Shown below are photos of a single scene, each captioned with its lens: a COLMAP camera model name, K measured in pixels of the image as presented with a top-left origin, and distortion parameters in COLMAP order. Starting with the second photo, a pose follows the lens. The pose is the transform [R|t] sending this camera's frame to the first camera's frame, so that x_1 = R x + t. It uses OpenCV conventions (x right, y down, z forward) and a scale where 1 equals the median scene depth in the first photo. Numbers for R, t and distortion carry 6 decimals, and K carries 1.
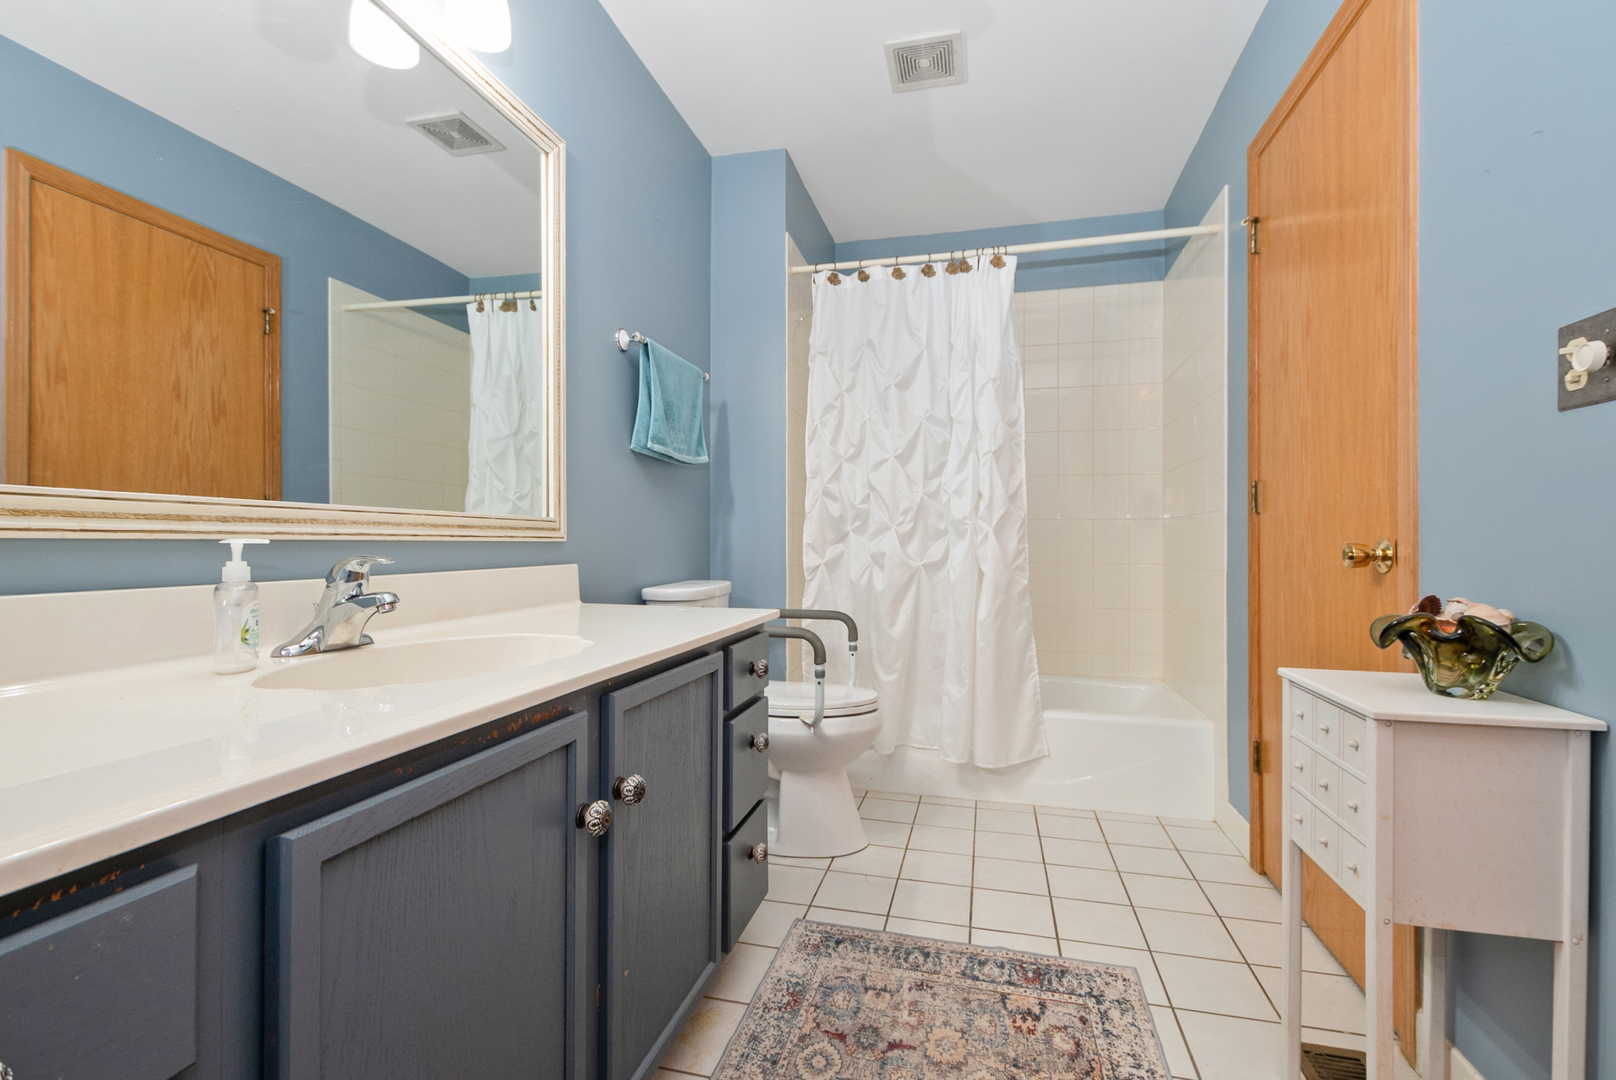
lens RADIAL K [[711.3, 0, 821.7], [0, 711.3, 544.3], [0, 0, 1]] dist [0.003404, -0.000017]
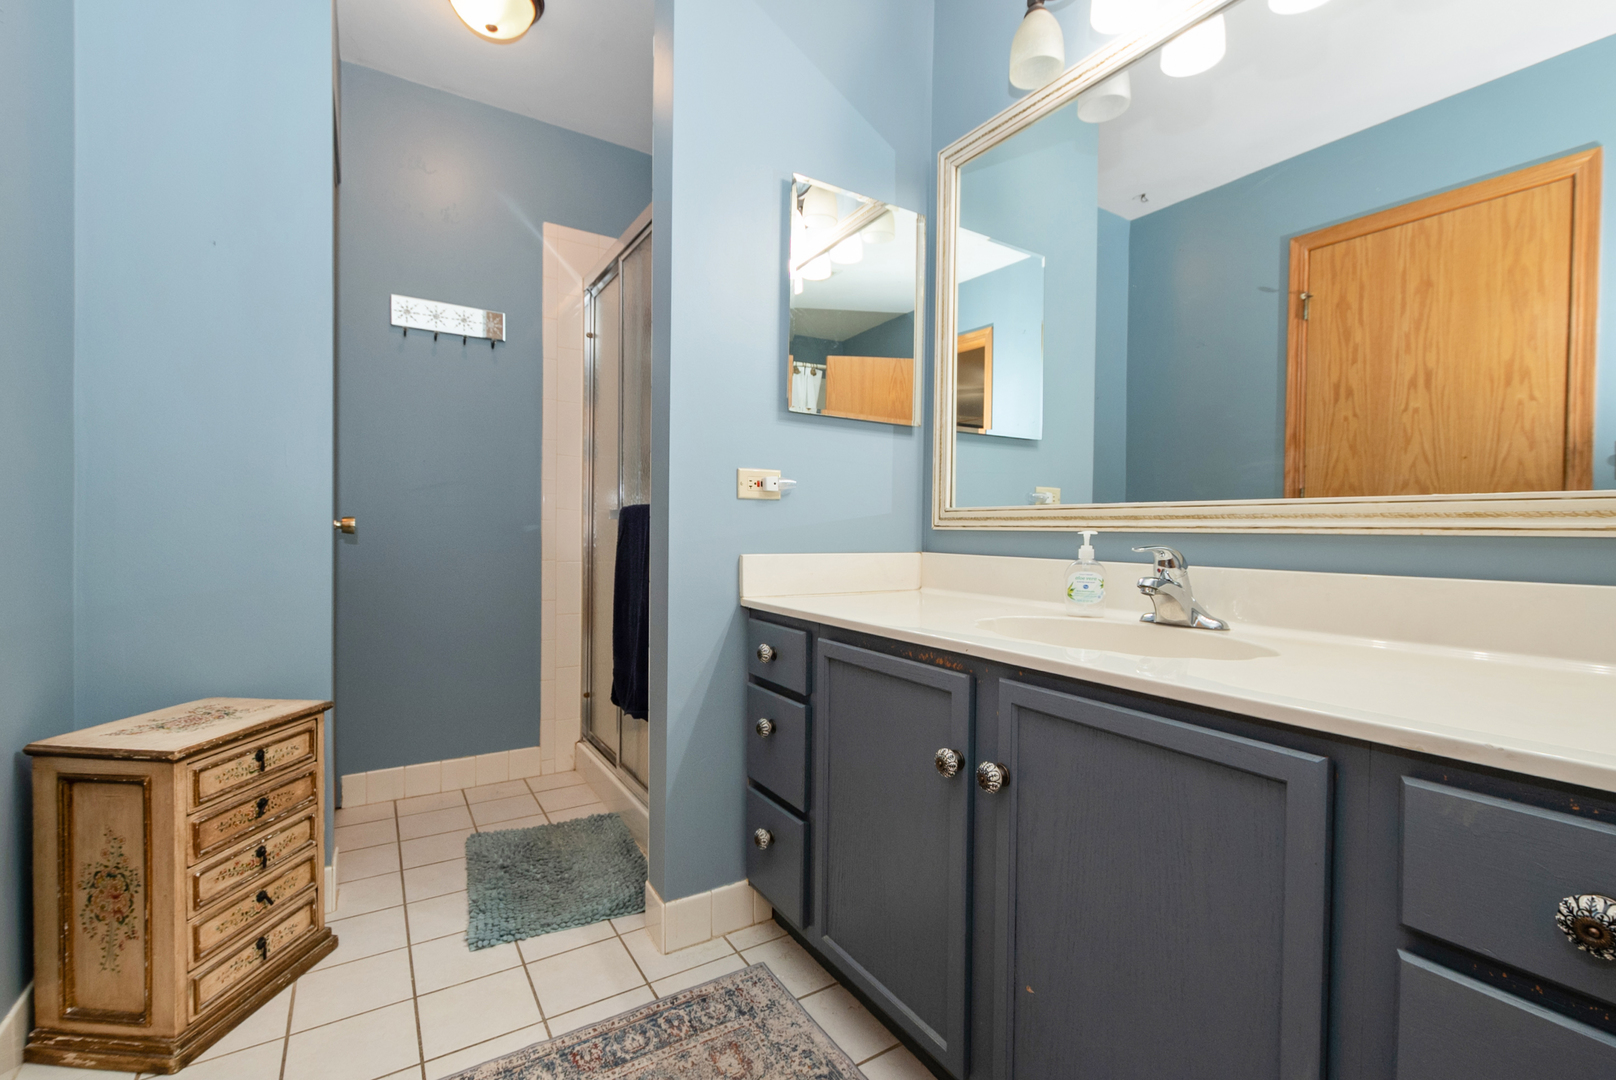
lens RADIAL K [[711.3, 0, 821.7], [0, 711.3, 544.3], [0, 0, 1]] dist [0.003404, -0.000017]
pose [[-0.682551, 0.001456, -0.730837, 0.679064], [-0.017016, 0.999695, 0.017884, 0.003218], [0.730640, 0.024643, -0.682318, 1.595644]]
